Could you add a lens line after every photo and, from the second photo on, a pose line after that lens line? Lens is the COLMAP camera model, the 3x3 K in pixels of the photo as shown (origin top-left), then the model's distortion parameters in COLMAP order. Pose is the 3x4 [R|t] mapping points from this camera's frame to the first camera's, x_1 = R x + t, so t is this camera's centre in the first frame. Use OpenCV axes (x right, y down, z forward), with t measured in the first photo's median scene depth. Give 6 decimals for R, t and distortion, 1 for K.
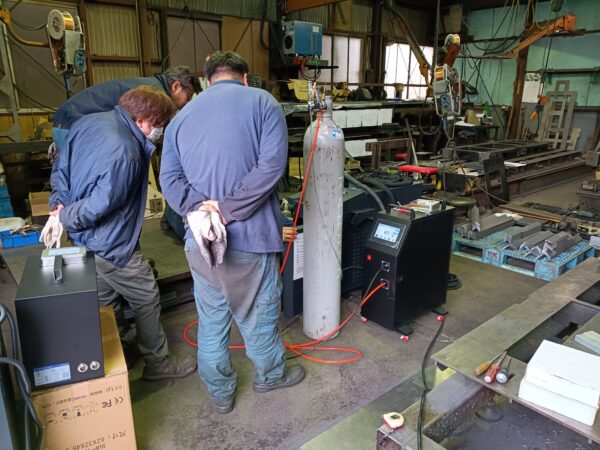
lens RADIAL K [[447.8, 0, 295.5], [0, 447.8, 230.2], [0, 0, 1]] dist [0.006145, -0.006234]
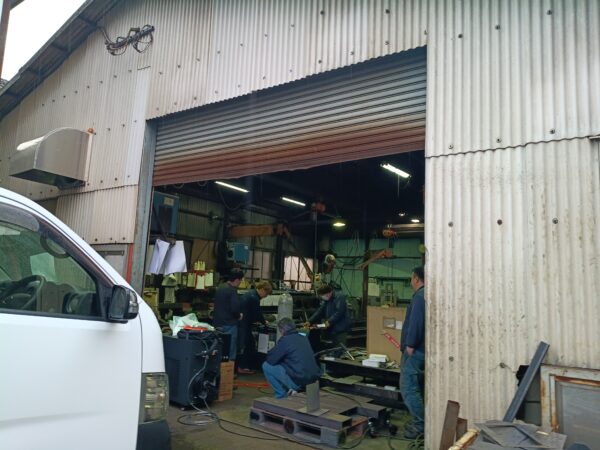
lens RADIAL K [[447.8, 0, 297.2], [0, 447.8, 226.4], [0, 0, 1]] dist [0.006145, -0.006234]
pose [[0.967491, 0.079278, 0.240157, -0.144881], [0.026371, 0.912797, -0.407561, 0.137698], [-0.251525, 0.400645, 0.881033, -0.454054]]
